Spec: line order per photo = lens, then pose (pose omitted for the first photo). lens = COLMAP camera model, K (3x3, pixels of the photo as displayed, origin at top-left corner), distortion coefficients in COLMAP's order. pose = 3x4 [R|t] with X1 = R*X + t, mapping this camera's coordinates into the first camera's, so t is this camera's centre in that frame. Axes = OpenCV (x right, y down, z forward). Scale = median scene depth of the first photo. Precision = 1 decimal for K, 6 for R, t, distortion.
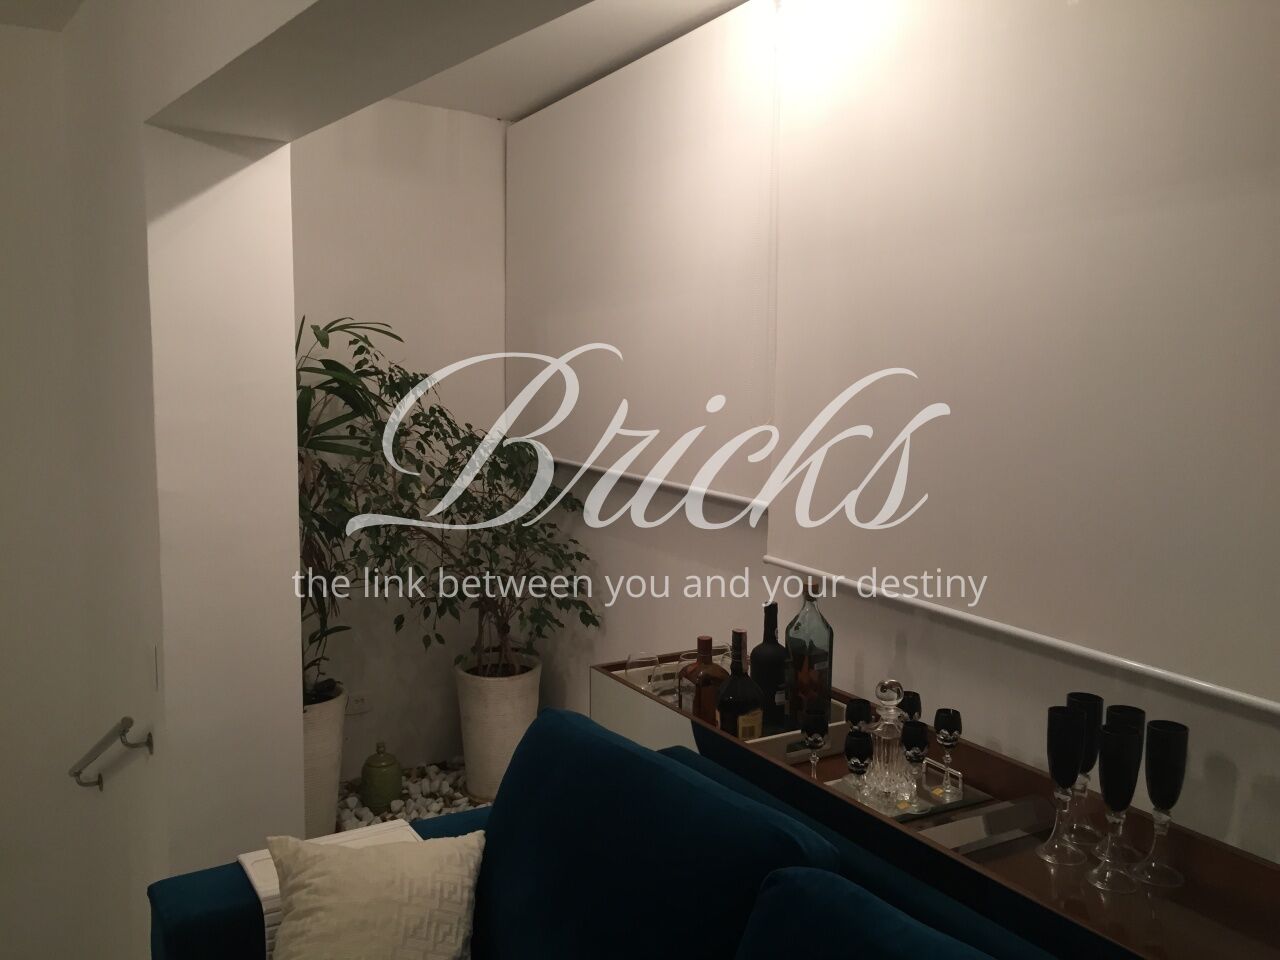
lens RADIAL K [[1108.5, 0, 637.9], [0, 1108.5, 476.9], [0, 0, 1]] dist [0.080338, -0.112274]
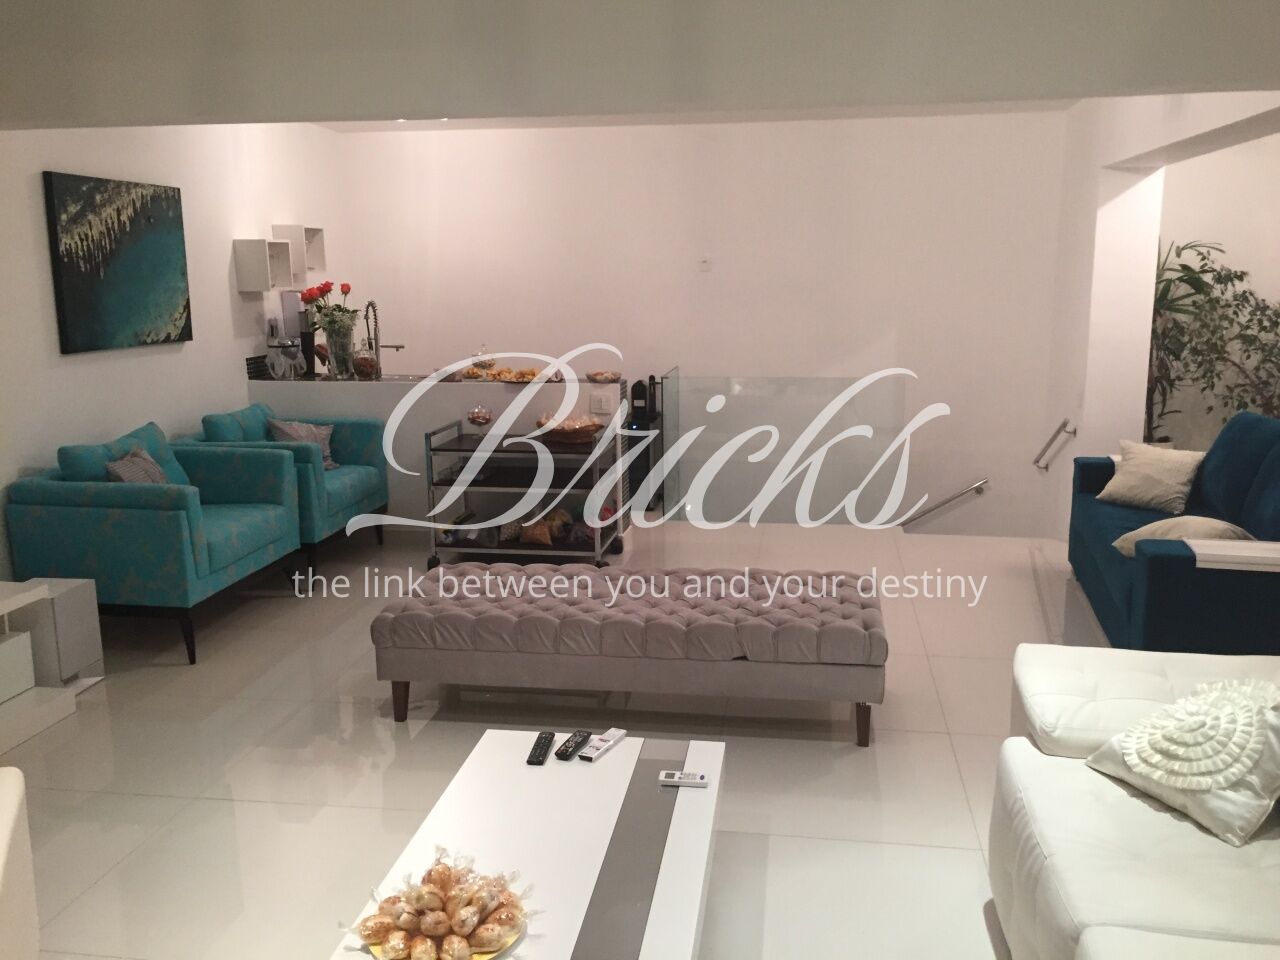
lens RADIAL K [[1108.5, 0, 648.1], [0, 1108.5, 479.9], [0, 0, 1]] dist [0.080338, -0.112274]
pose [[0.718608, 0.113427, -0.686103, 0.407776], [-0.061368, 0.993103, 0.099905, 0.120449], [0.692703, -0.029688, 0.720612, -0.986574]]
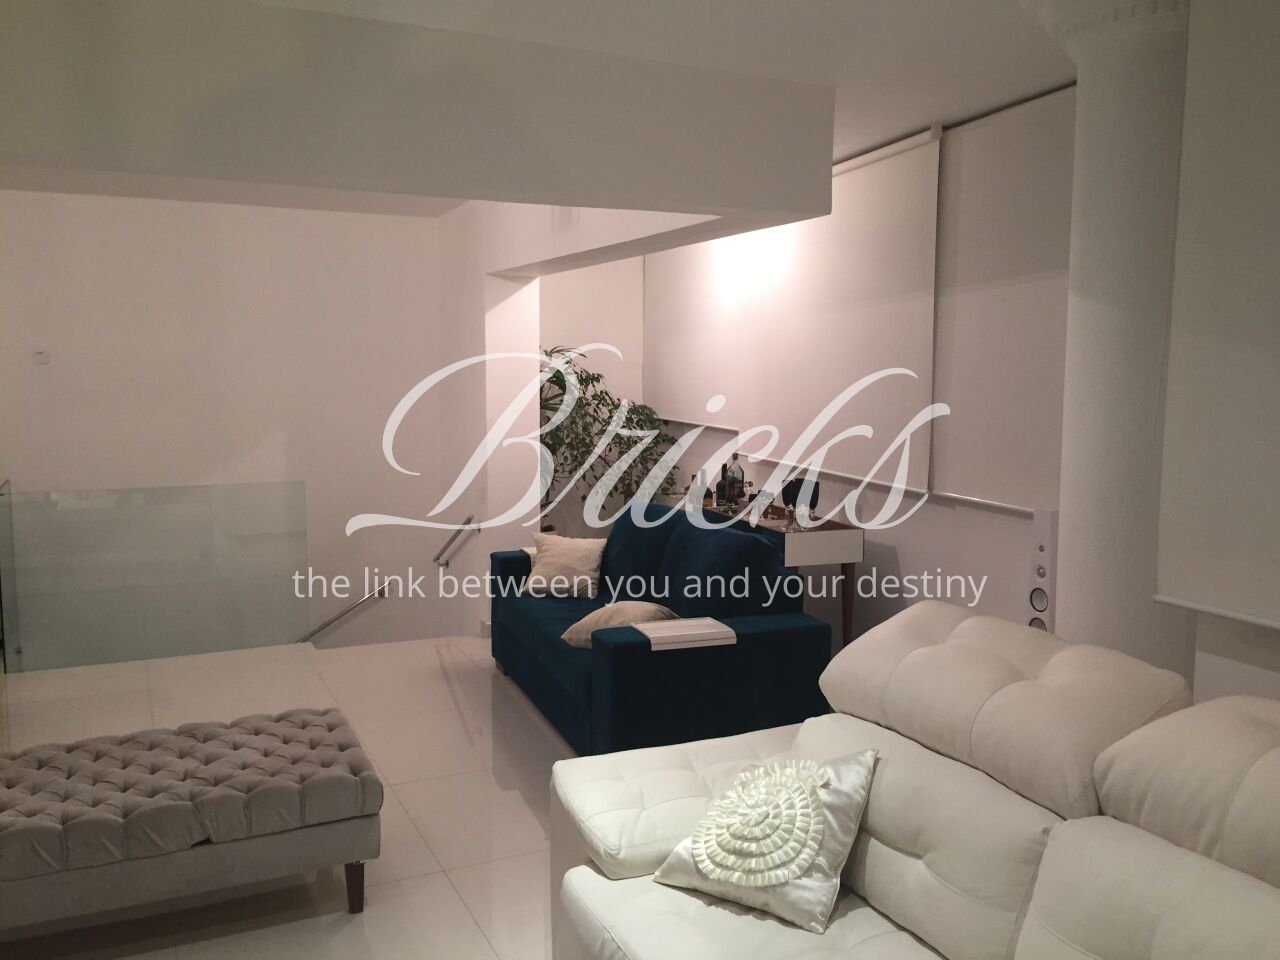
lens RADIAL K [[1108.5, 0, 653.5], [0, 1108.5, 474.2], [0, 0, 1]] dist [0.080338, -0.112274]
pose [[0.986013, 0.010835, -0.166317, 0.244076], [-0.013330, 0.999815, -0.013889, 0.115815], [0.166135, 0.015912, 0.985975, -0.959514]]
